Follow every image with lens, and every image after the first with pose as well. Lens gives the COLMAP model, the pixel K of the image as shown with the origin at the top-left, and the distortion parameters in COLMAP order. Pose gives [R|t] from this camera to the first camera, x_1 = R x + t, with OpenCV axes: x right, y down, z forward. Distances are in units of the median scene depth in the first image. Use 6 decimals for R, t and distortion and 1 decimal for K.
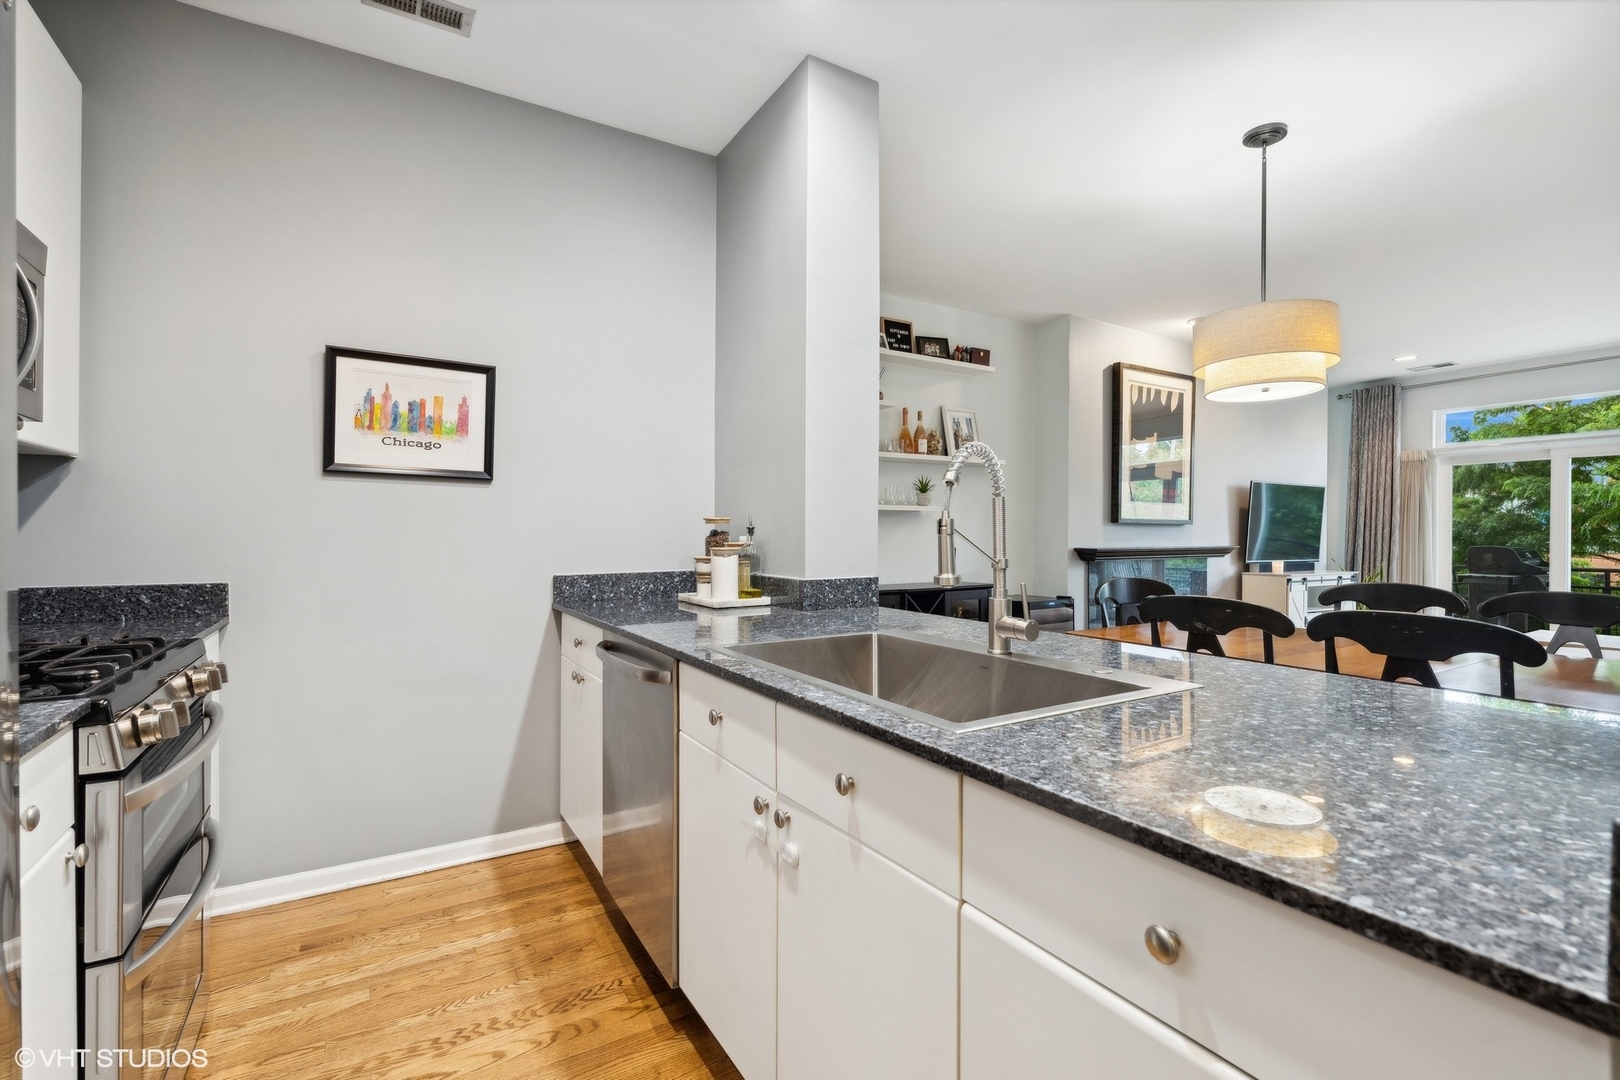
lens RADIAL K [[732.7, 0, 800.6], [0, 732.7, 534.9], [0, 0, 1]] dist [-0.003233, -0.000159]
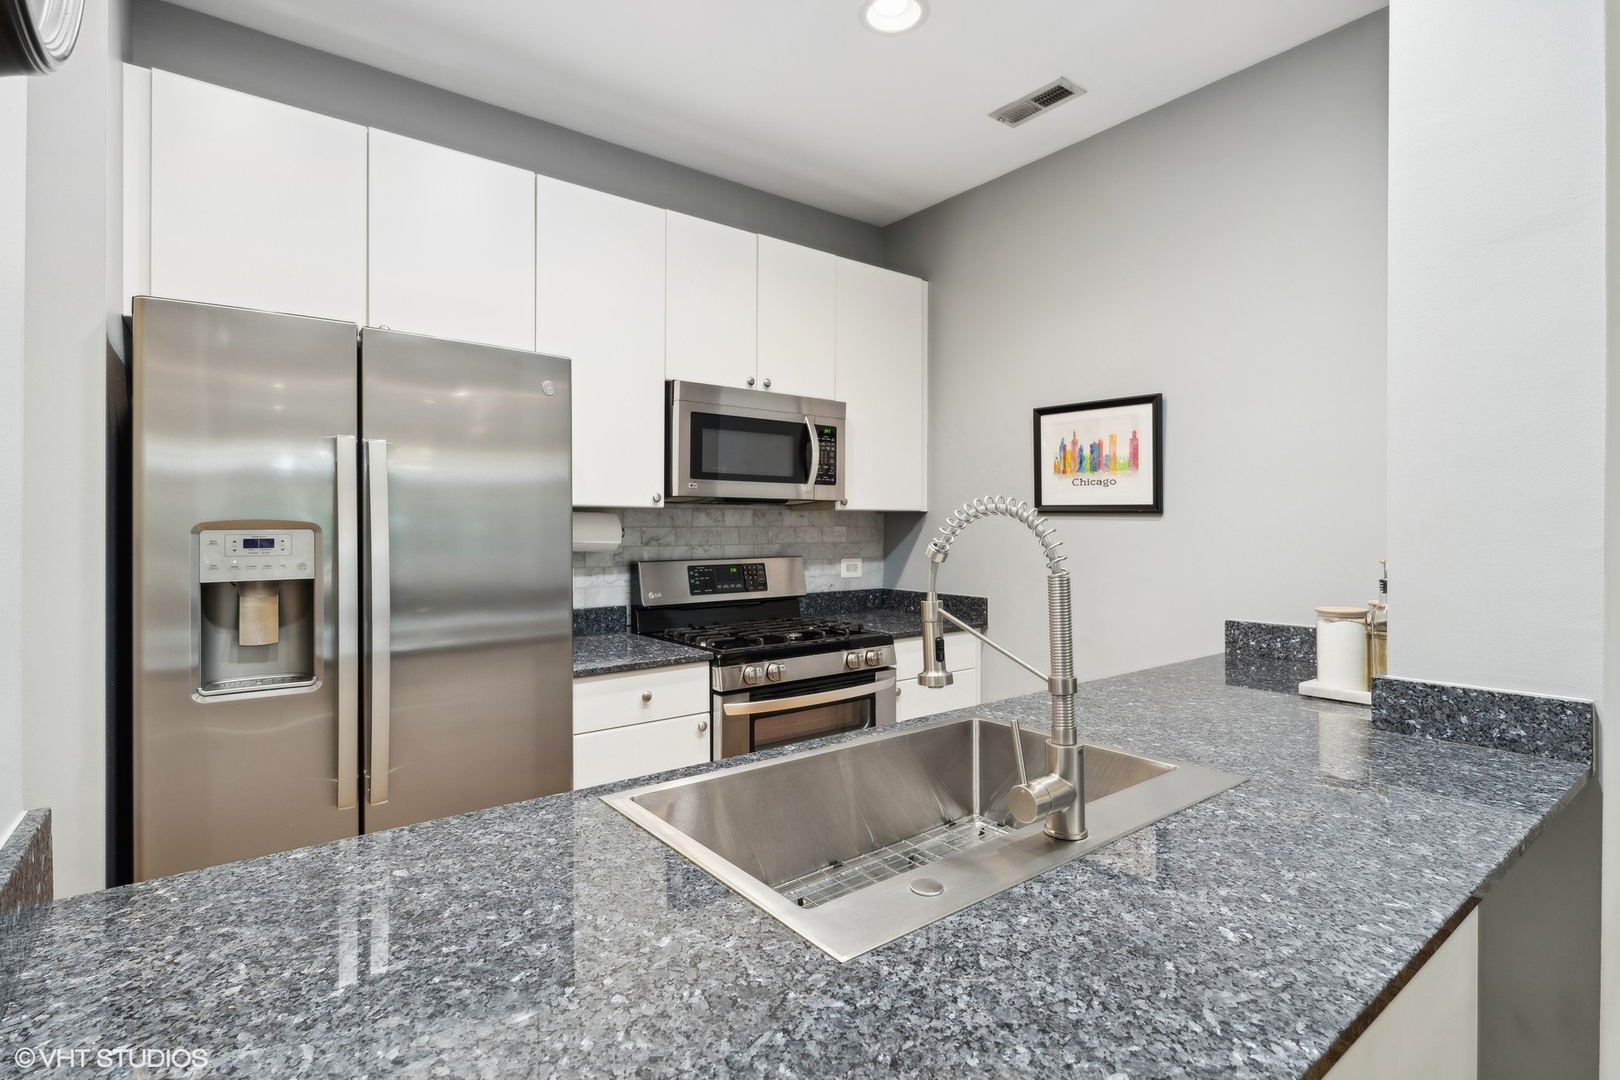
lens RADIAL K [[791.5, 0, 808.3], [0, 791.5, 531.8], [0, 0, 1]] dist [0.001703, 0.000688]
pose [[0.126998, 0.000699, -0.991903, 0.279928], [0.000095, 1.000000, 0.000717, -0.025879], [0.991903, -0.000185, 0.126998, 0.212676]]
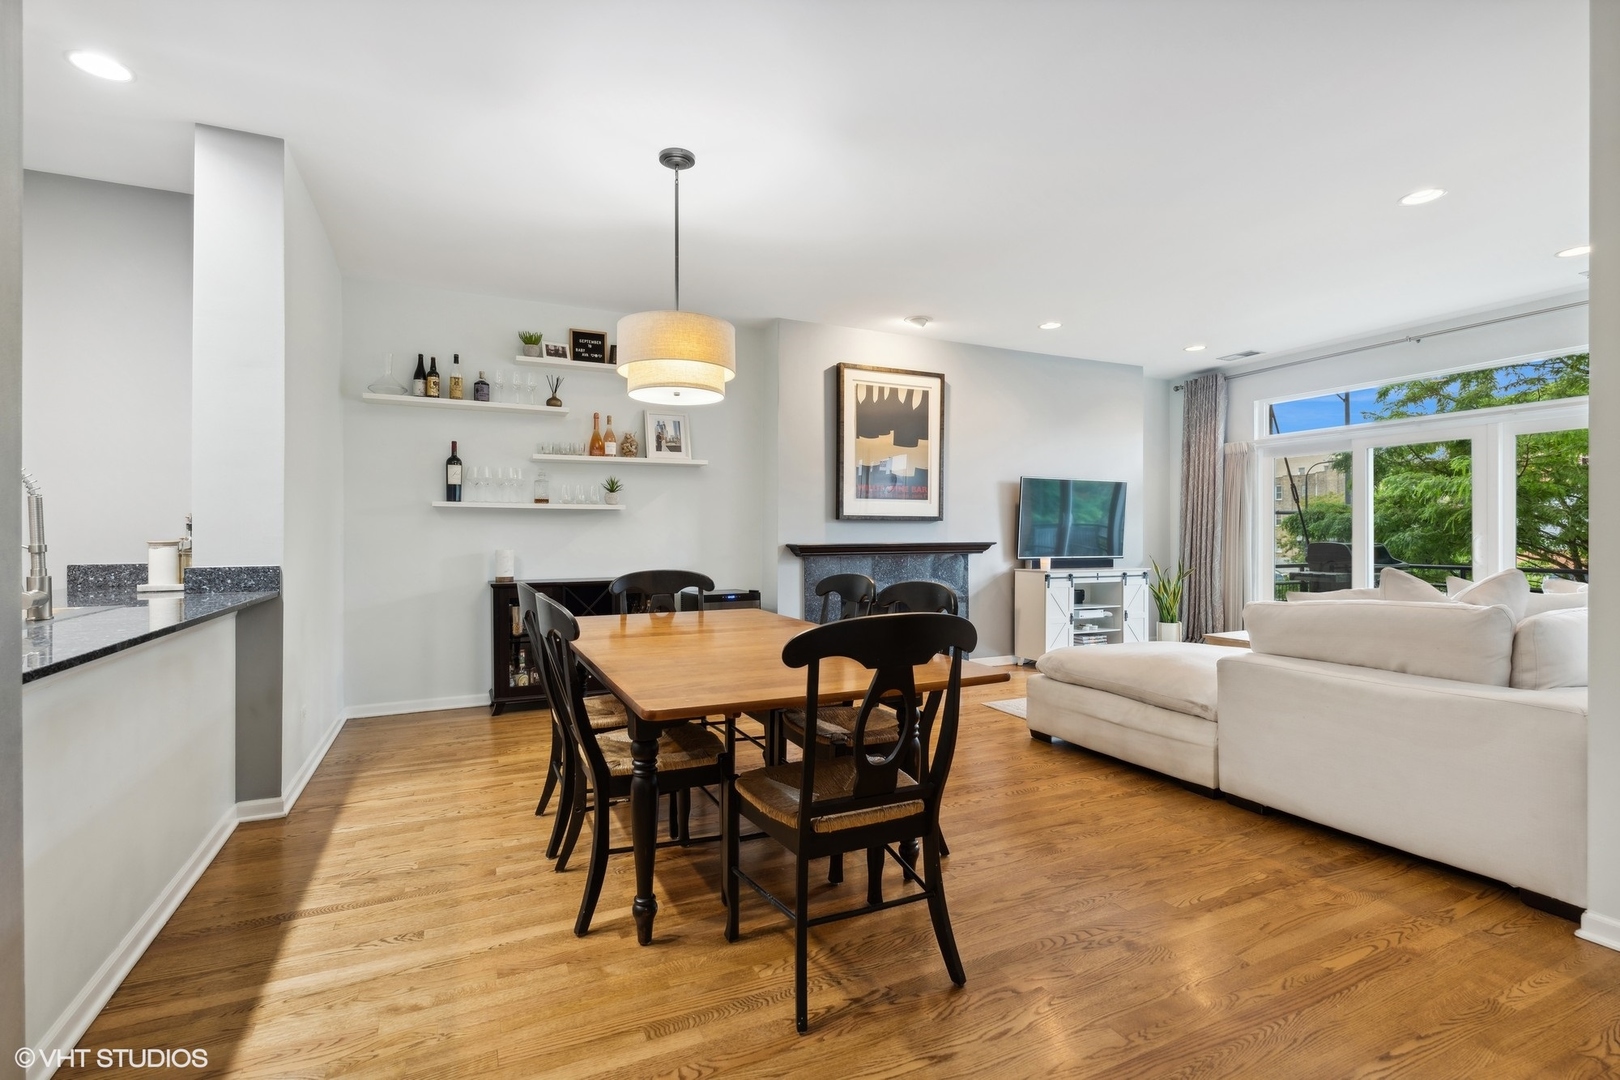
lens RADIAL K [[741.4, 0, 802.9], [0, 741.4, 536.1], [0, 0, 1]] dist [-0.001465, 0.000172]
pose [[0.994176, -0.004266, -0.107689, 0.531395], [0.004238, 0.999991, -0.000492, 0.007495], [0.107690, 0.000032, 0.994185, -0.040147]]
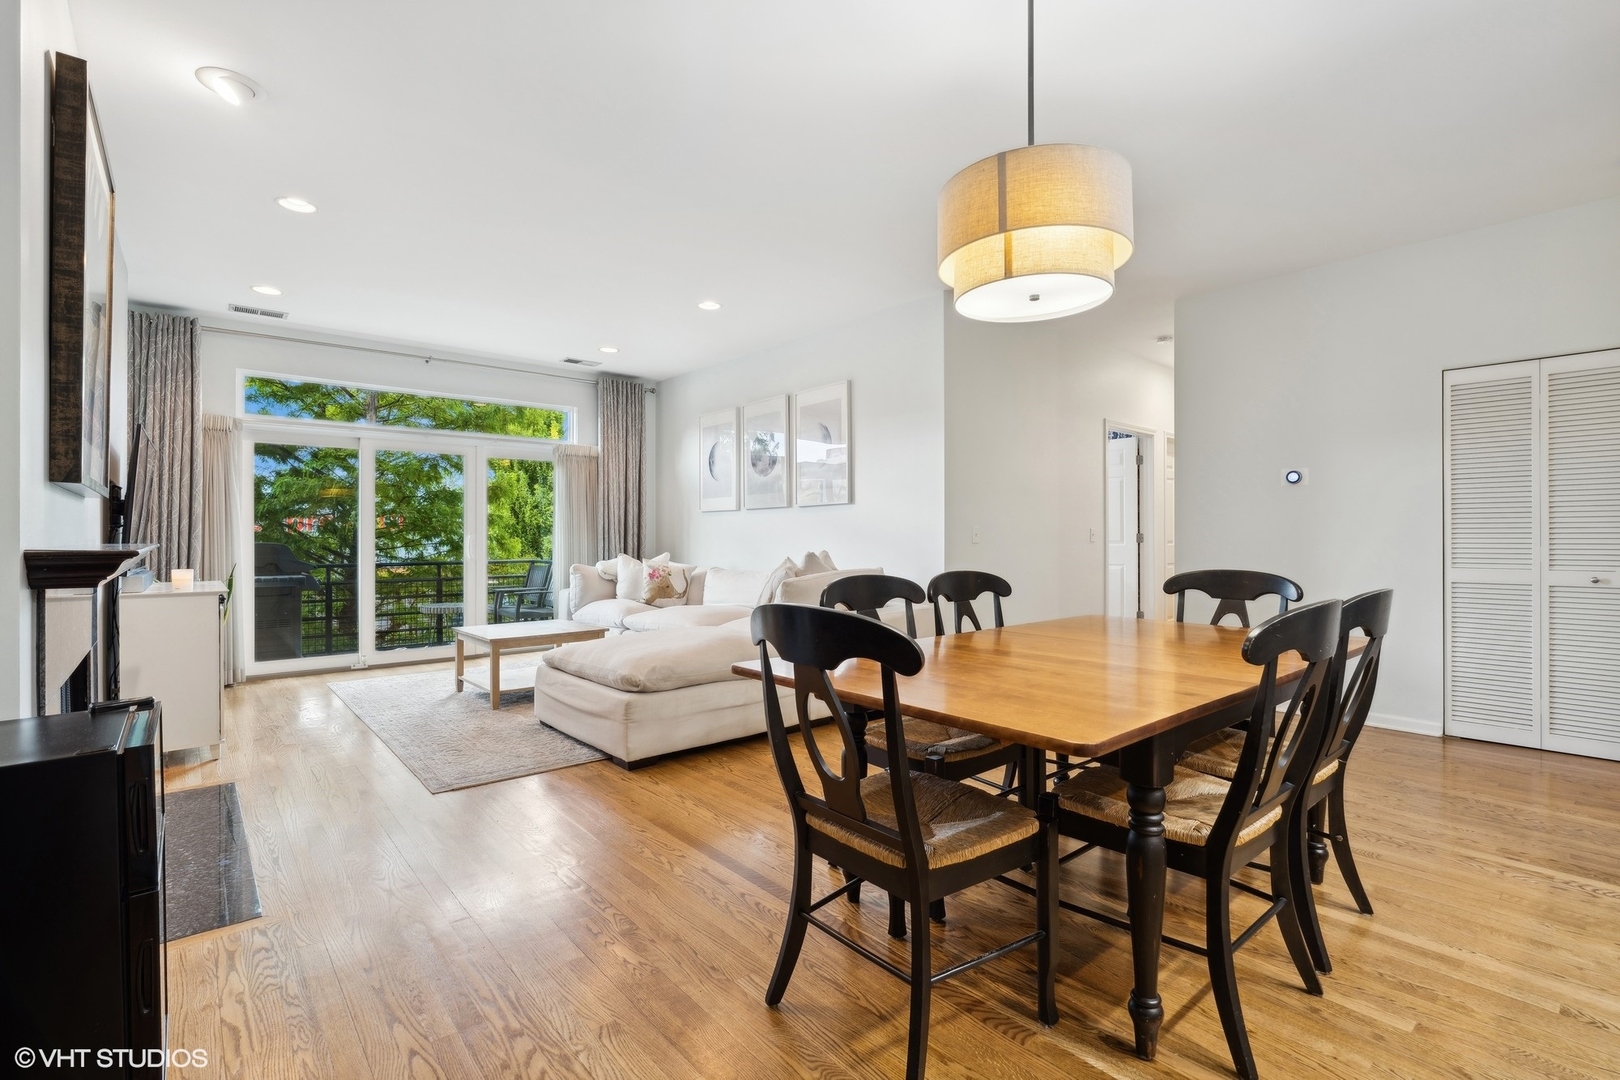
lens RADIAL K [[741.4, 0, 802.9], [0, 741.4, 536.1], [0, 0, 1]] dist [-0.001465, 0.000172]
pose [[-0.158776, 0.000343, 0.987315, -0.003668], [0.002736, 0.999996, 0.000092, 0.013231], [-0.987311, 0.002716, -0.158777, 0.743244]]
